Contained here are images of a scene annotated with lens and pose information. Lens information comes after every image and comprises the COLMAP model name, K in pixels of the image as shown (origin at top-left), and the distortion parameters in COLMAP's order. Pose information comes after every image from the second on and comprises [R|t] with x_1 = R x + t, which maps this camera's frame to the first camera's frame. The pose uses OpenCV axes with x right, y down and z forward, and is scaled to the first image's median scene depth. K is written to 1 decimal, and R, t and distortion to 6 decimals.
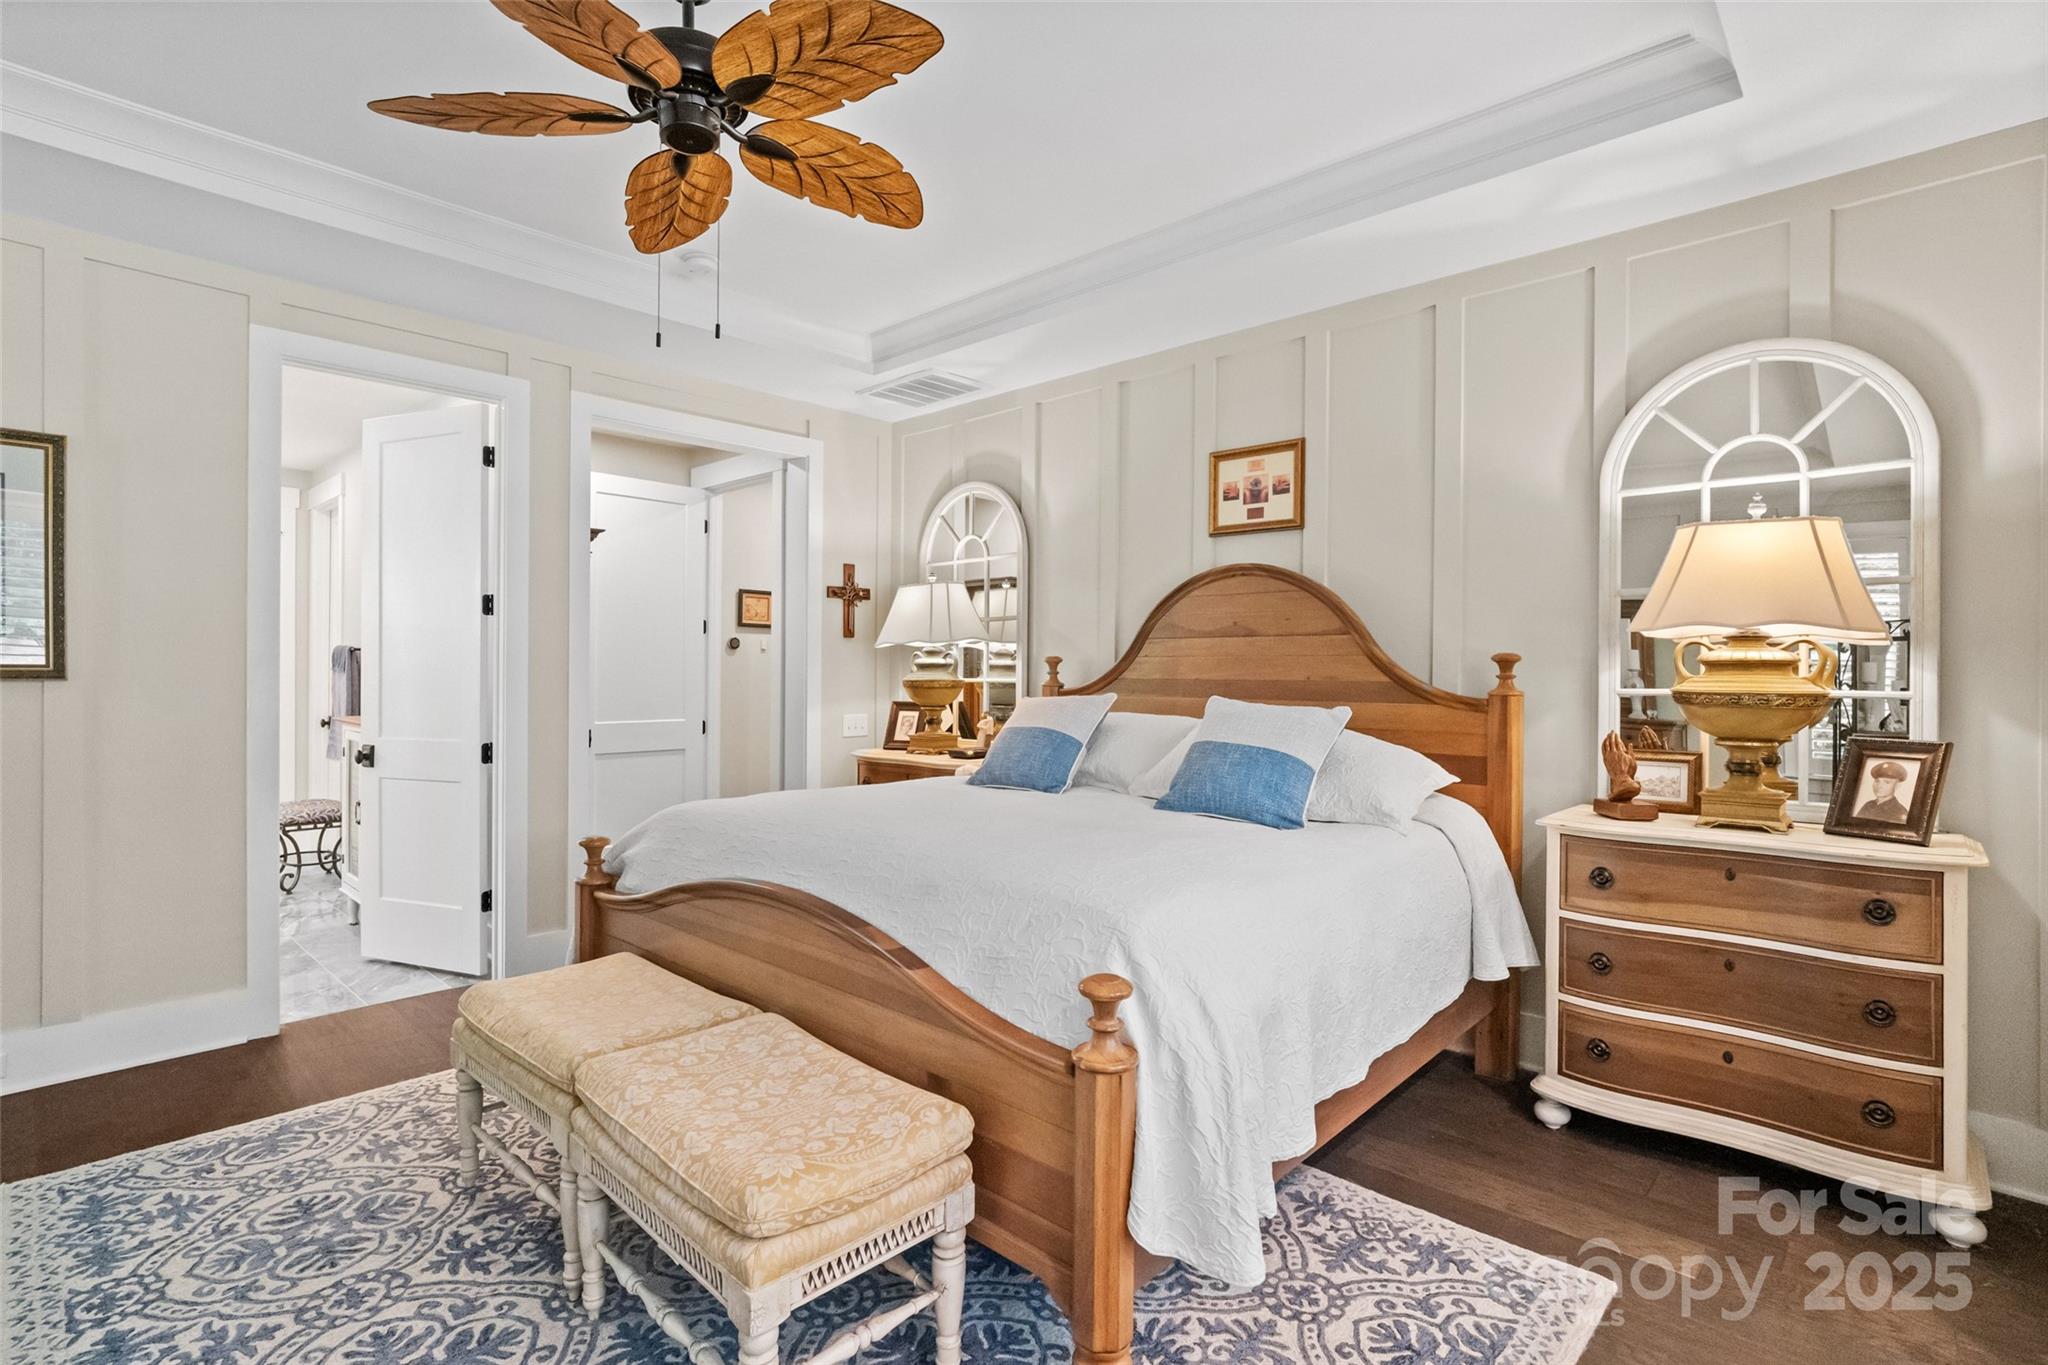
lens RADIAL K [[973.5, 0, 1013.1], [0, 973.5, 674.9], [0, 0, 1]] dist [-0.014282, 0.004875]
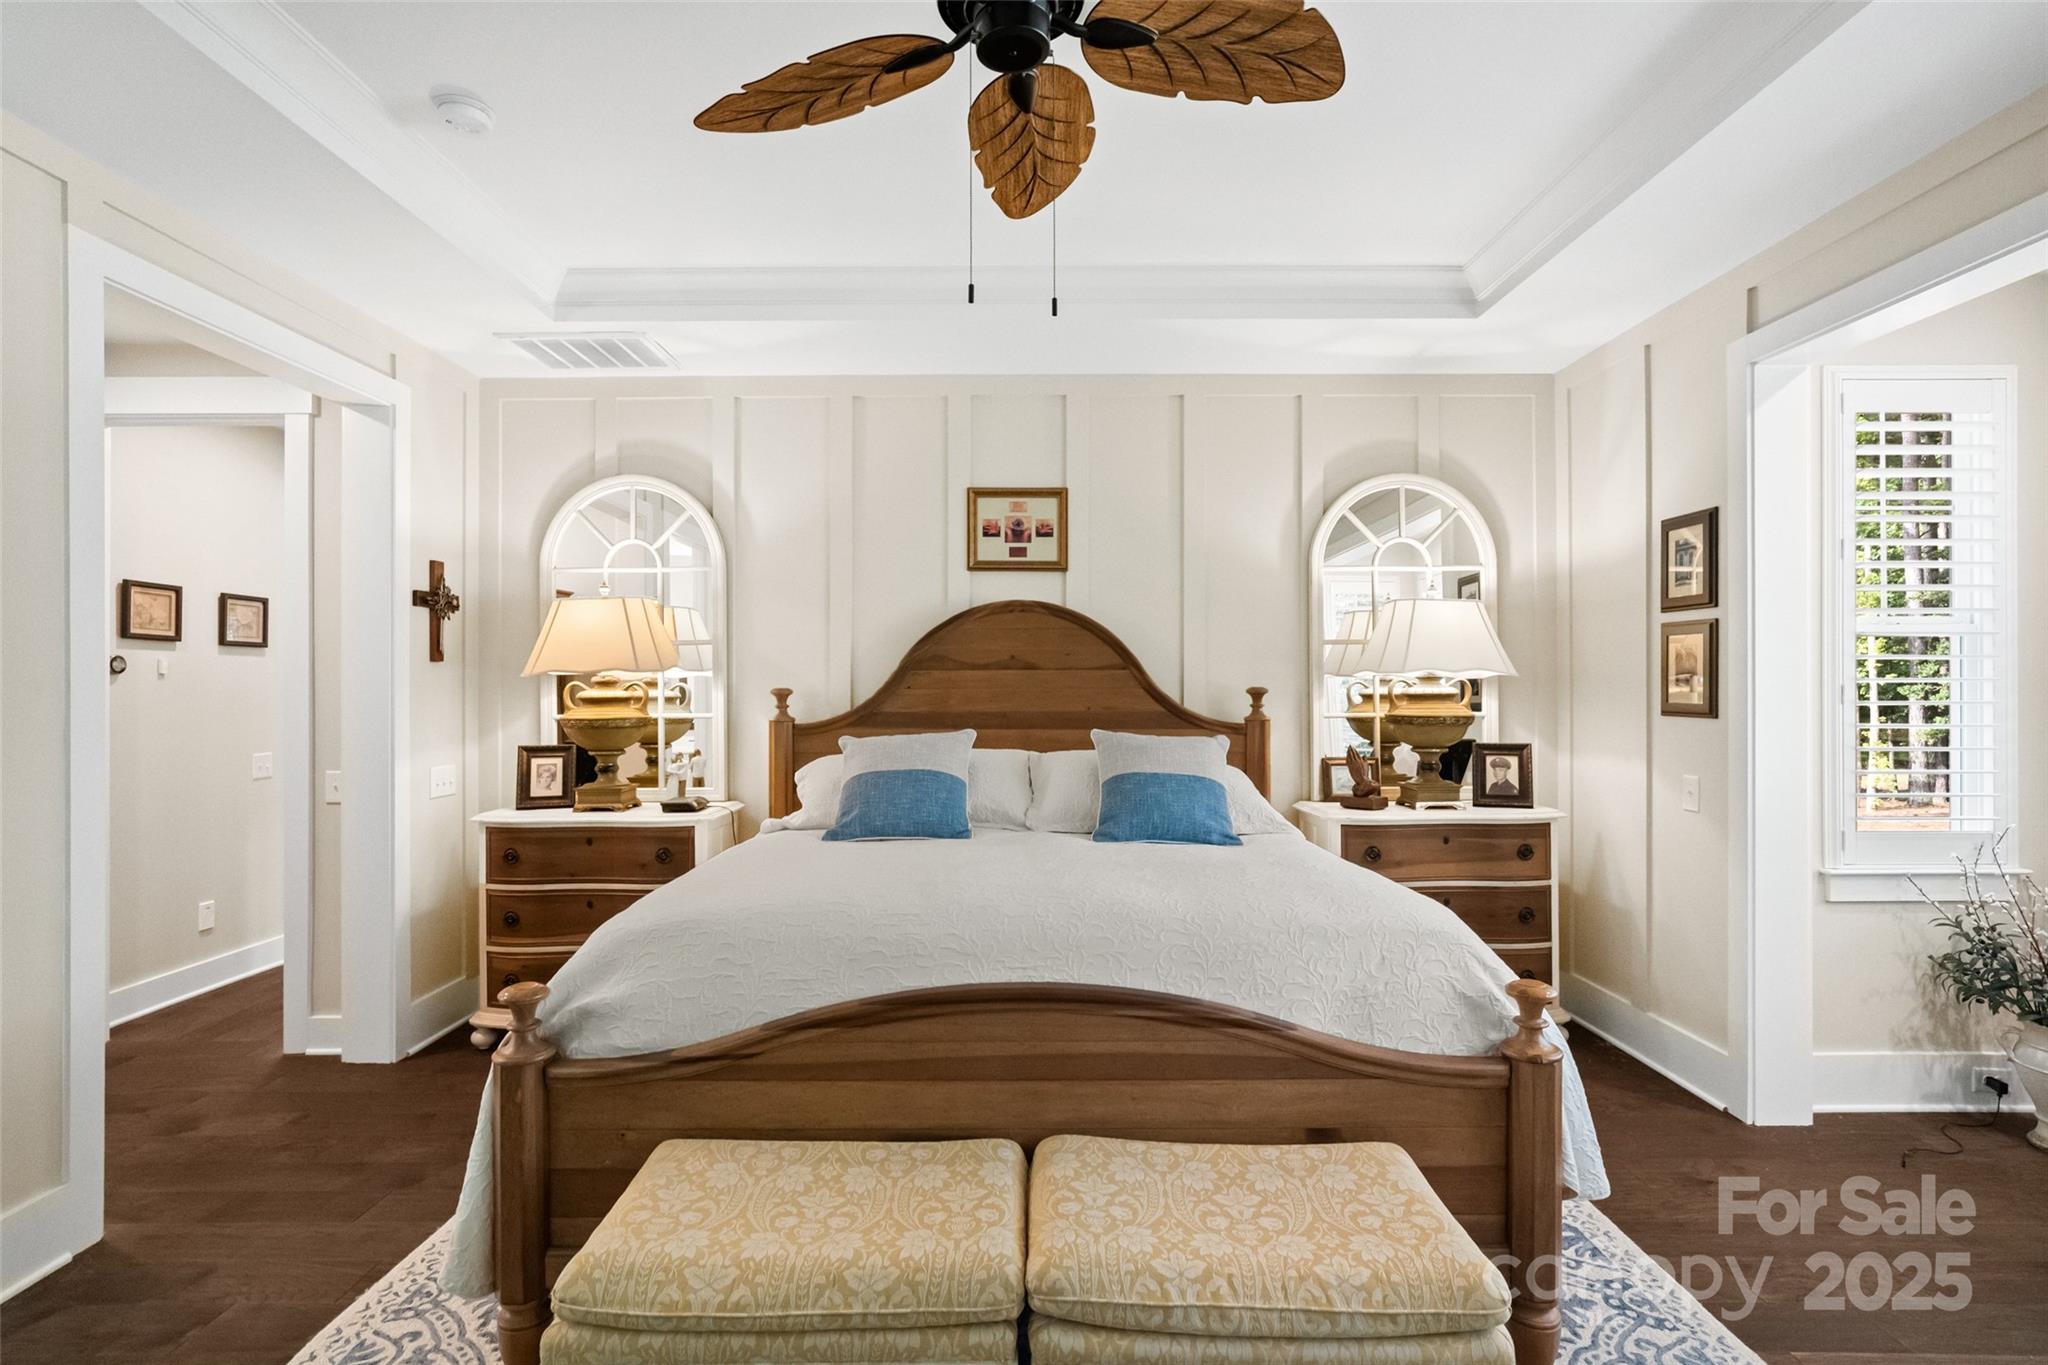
lens RADIAL K [[973.5, 0, 1021.0], [0, 973.5, 683.2], [0, 0, 1]] dist [-0.014282, 0.004875]
pose [[0.731467, -0.003729, 0.681866, -0.457749], [0.009717, 0.999941, -0.004955, -0.018819], [-0.681807, 0.010250, 0.731460, 0.225296]]
